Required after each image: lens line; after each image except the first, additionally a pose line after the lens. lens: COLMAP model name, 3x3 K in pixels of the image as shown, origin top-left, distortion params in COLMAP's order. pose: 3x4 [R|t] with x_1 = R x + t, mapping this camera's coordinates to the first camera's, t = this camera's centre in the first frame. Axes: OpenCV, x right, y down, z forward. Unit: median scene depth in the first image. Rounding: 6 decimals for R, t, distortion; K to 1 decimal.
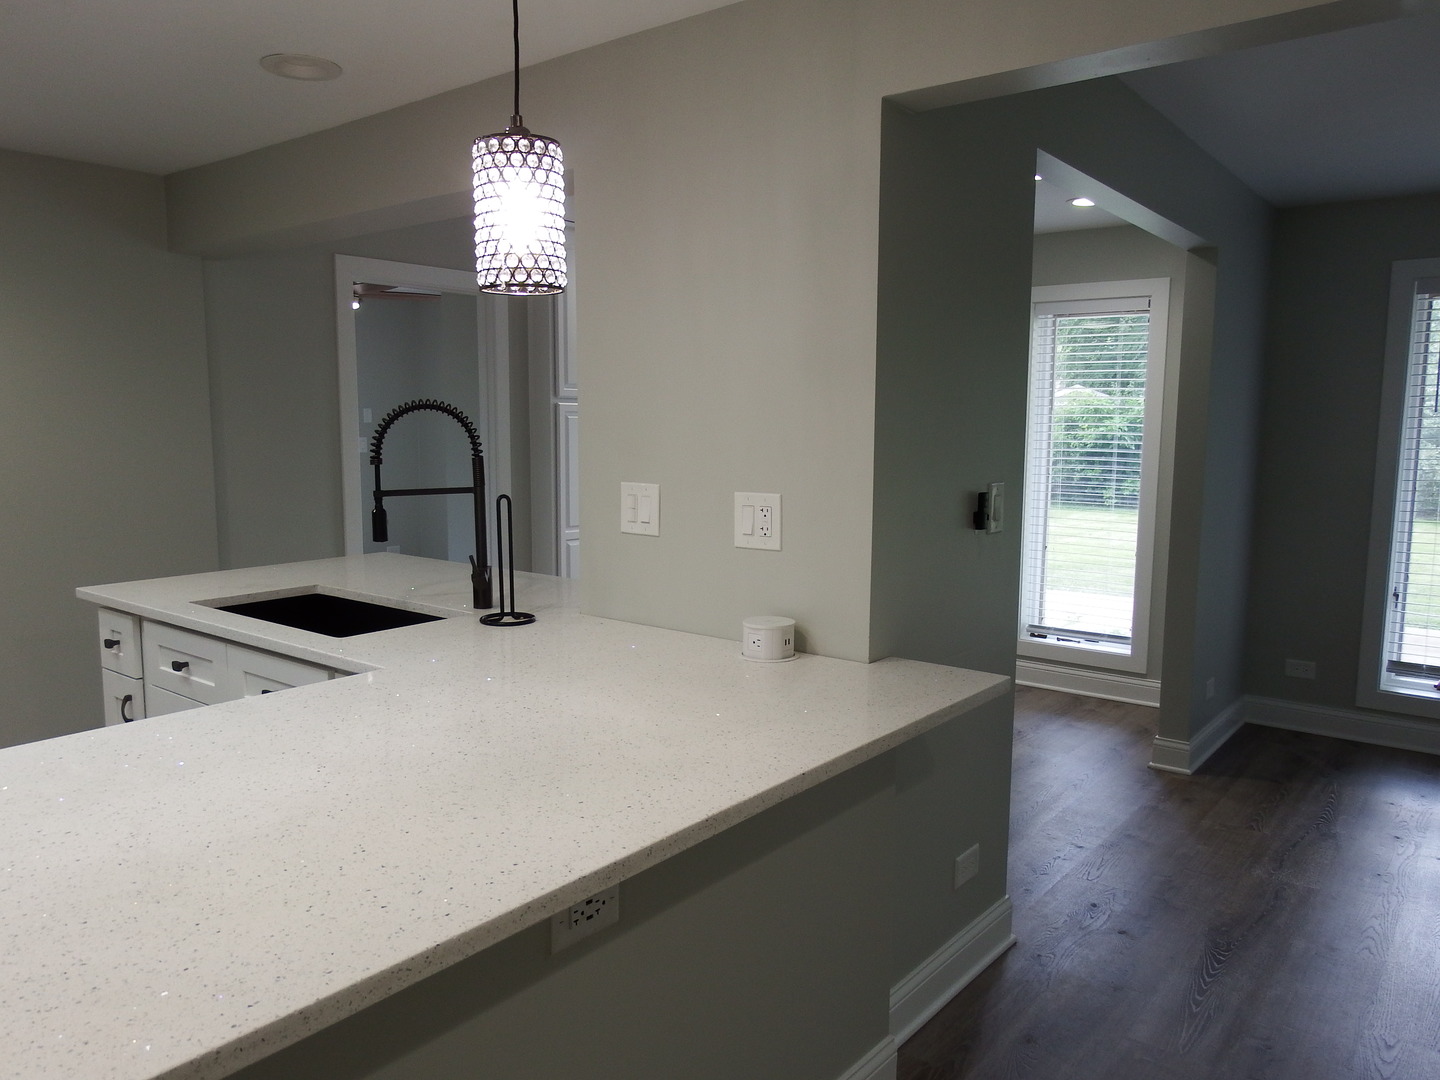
lens RADIAL K [[1031.9, 0, 716.8], [0, 1031.9, 537.7], [0, 0, 1]] dist [-0.009071, -0.010308]
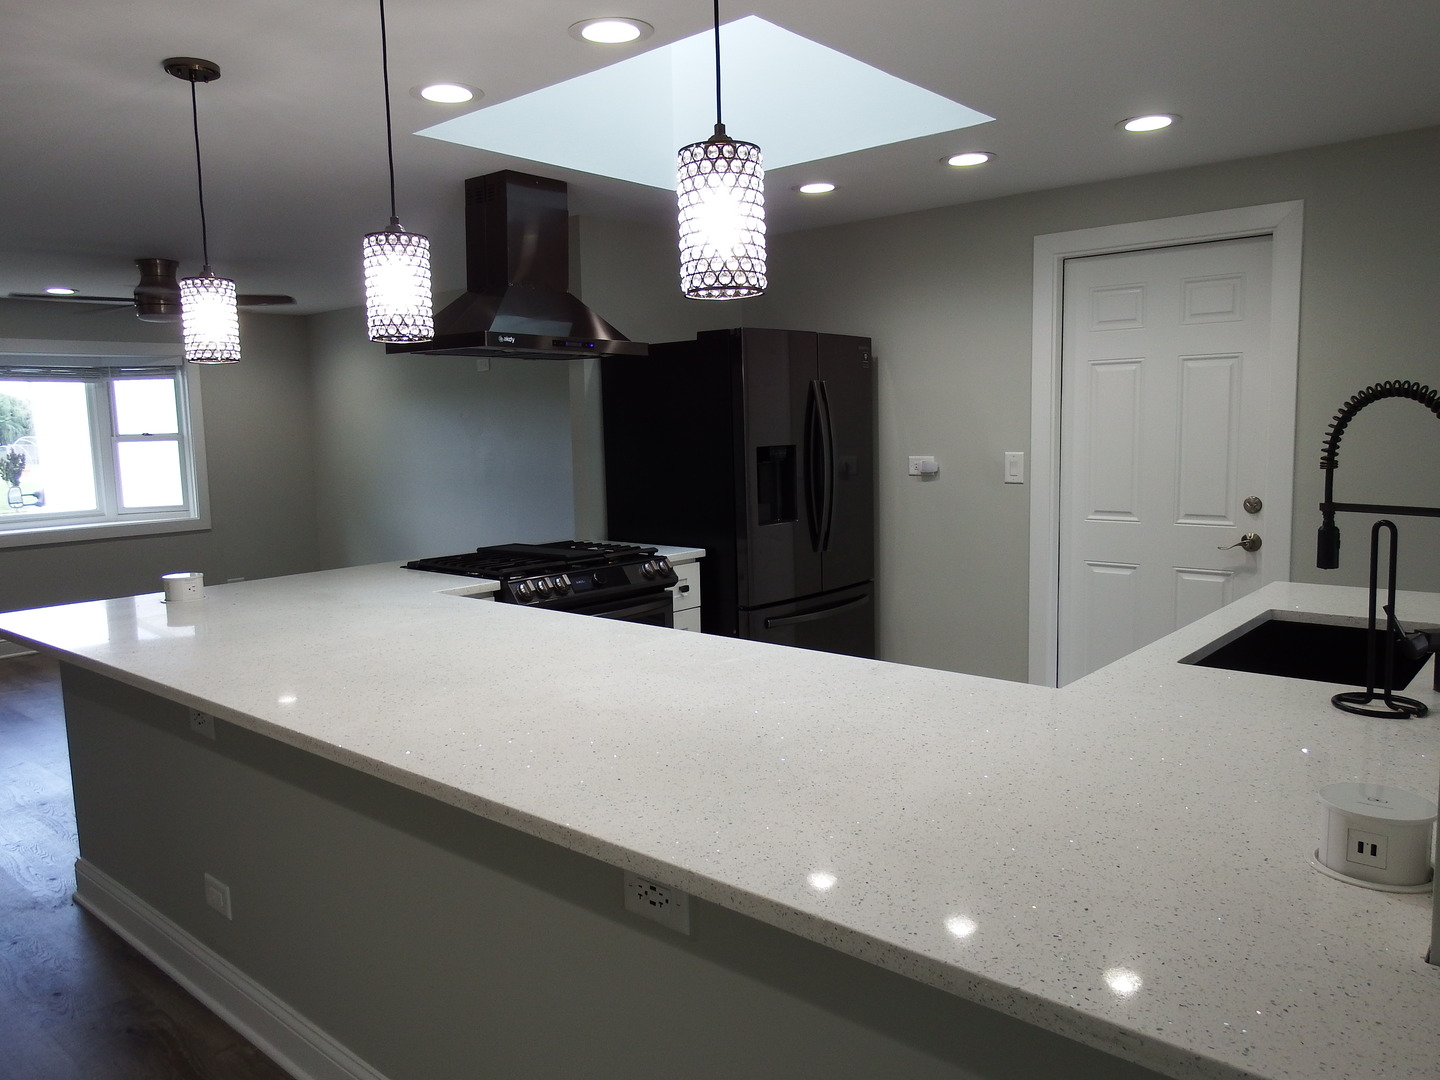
lens RADIAL K [[1031.9, 0, 698.8], [0, 1031.9, 540.5], [0, 0, 1]] dist [-0.009071, -0.010308]
pose [[-0.031290, 0.111436, -0.993279, 0.436193], [-0.094068, 0.989026, 0.113922, -0.057609], [0.995074, 0.097000, -0.020464, 0.522096]]
